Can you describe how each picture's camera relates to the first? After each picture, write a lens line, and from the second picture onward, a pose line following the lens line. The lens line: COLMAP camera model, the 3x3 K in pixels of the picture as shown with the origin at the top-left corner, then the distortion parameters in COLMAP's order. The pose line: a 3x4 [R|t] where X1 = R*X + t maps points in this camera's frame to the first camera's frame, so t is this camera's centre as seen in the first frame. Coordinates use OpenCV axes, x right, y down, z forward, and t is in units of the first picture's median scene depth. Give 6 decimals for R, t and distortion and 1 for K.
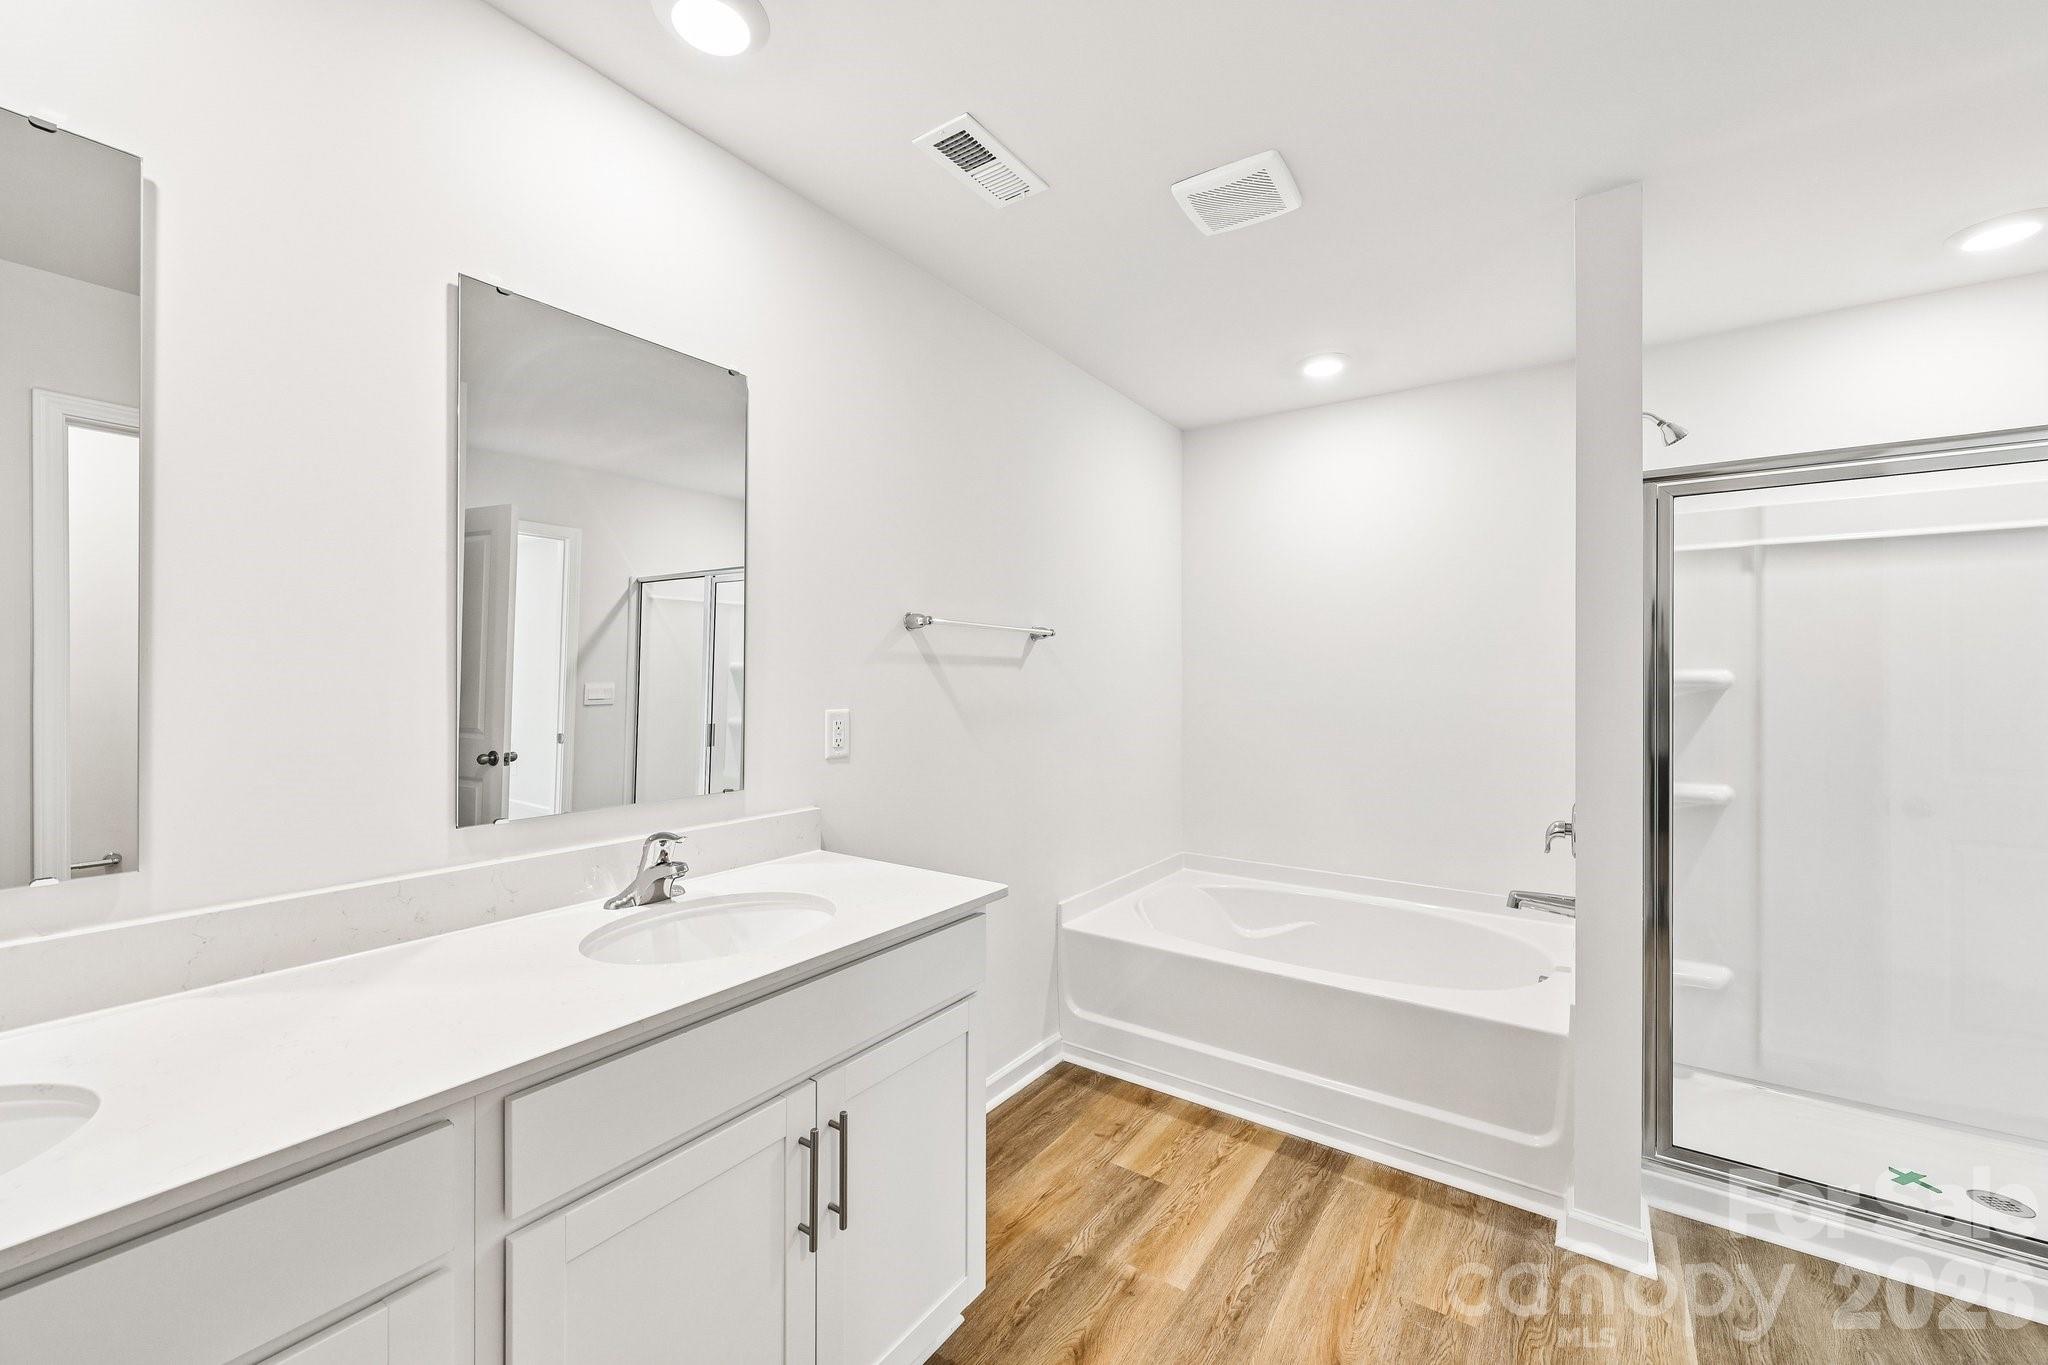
lens RADIAL K [[807.6, 0, 1010.5], [0, 807.6, 686.6], [0, 0, 1]] dist [-0.001860, 0.000924]
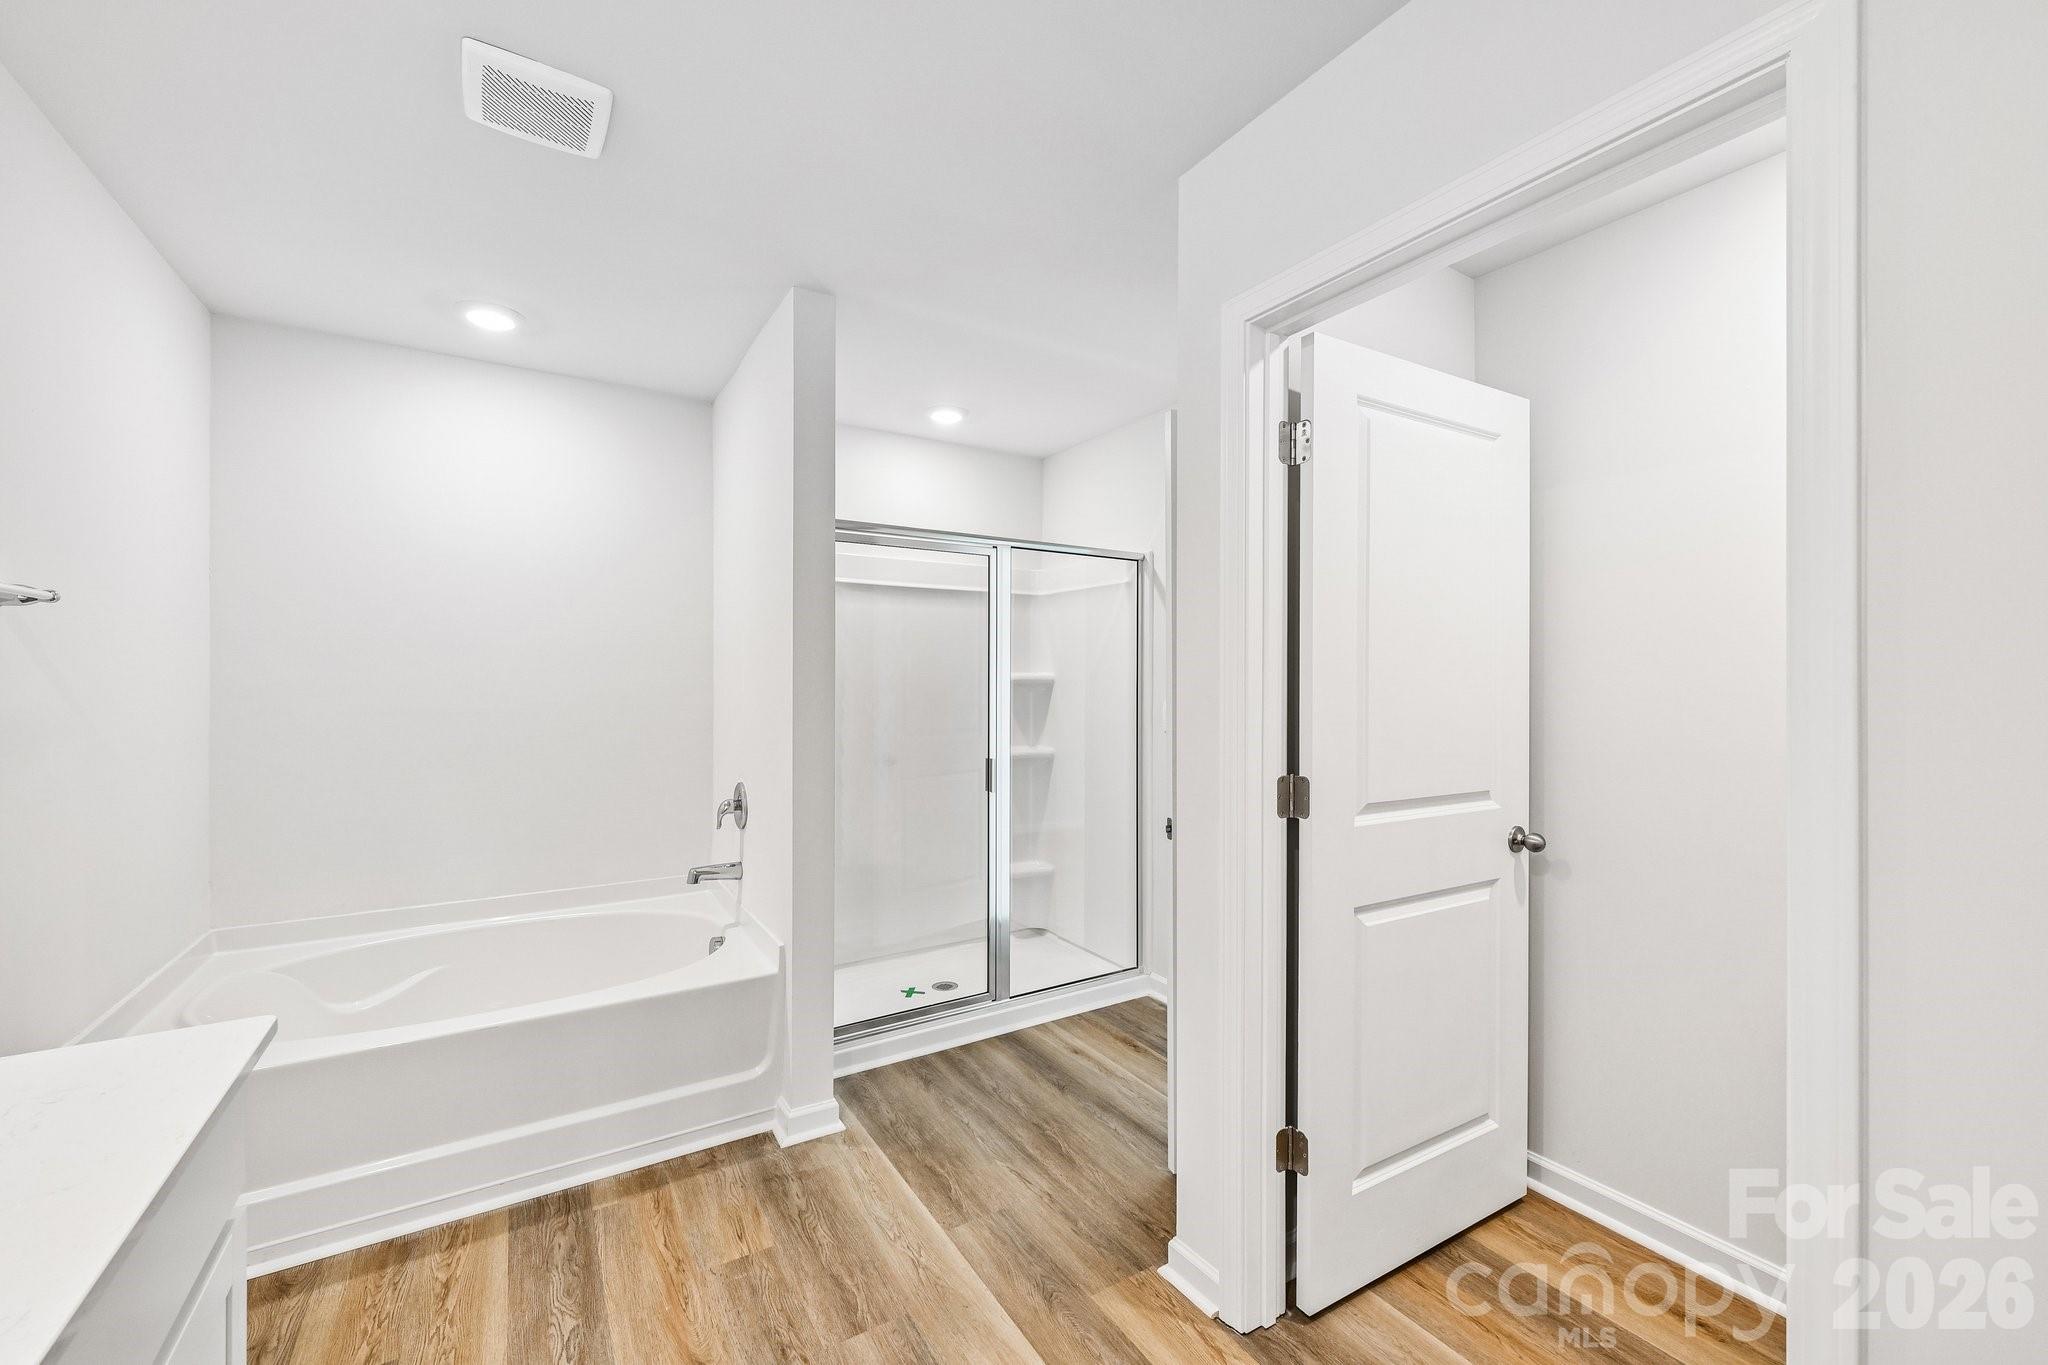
lens RADIAL K [[807.6, 0, 1022.2], [0, 807.6, 685.8], [0, 0, 1]] dist [-0.001860, 0.000924]
pose [[0.387803, -0.008373, 0.921704, -0.270966], [0.006378, 0.999959, 0.006401, -0.003052], [-0.921720, 0.003396, 0.387841, 0.186586]]
